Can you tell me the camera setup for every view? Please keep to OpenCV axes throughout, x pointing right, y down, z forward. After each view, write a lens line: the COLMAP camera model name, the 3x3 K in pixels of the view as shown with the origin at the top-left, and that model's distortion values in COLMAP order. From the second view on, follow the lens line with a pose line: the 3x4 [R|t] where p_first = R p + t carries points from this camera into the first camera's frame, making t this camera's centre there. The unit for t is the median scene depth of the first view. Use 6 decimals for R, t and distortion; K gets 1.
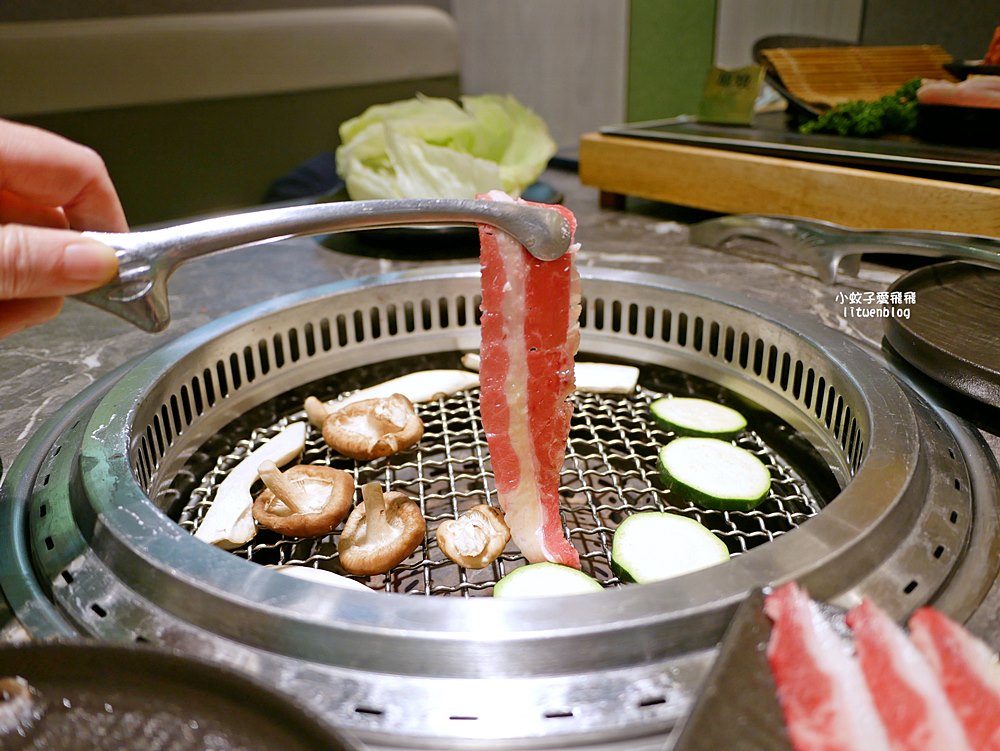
lens RADIAL K [[835.8, 0, 500.3], [0, 835.8, 375.8], [0, 0, 1]] dist [-0.058389, 0.026596]
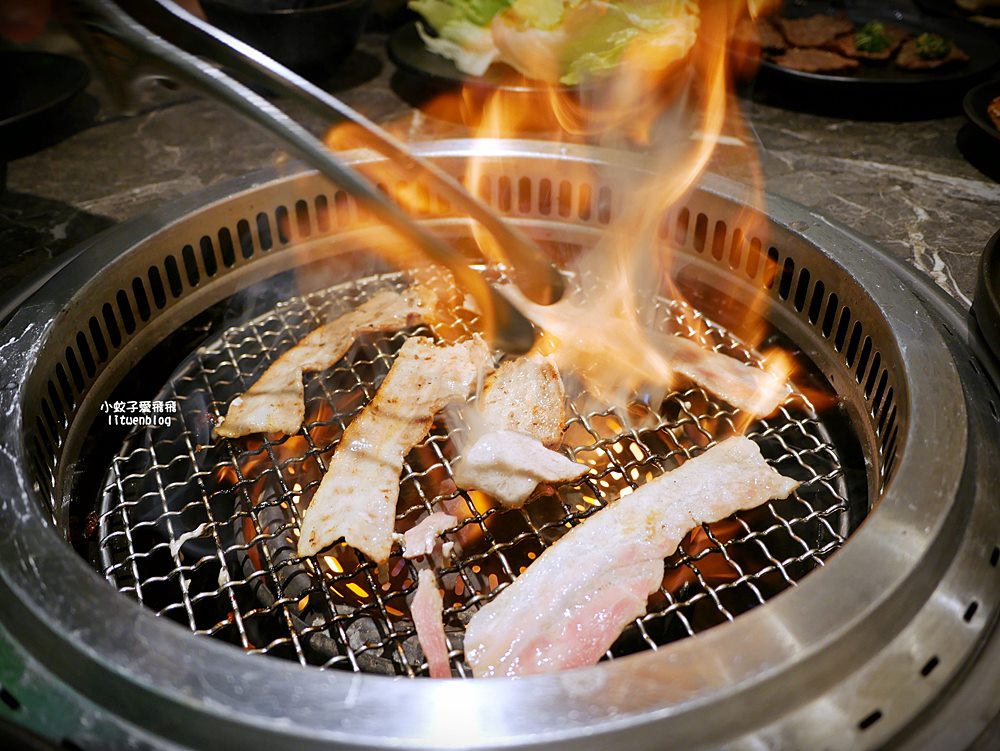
lens RADIAL K [[835.8, 0, 504.1], [0, 835.8, 380.2], [0, 0, 1]] dist [-0.058389, 0.026596]
pose [[0.984012, 0.123395, -0.128430, 0.117723], [-0.088742, 0.964905, 0.247148, -0.116716], [0.154420, -0.231800, 0.960429, 0.148230]]
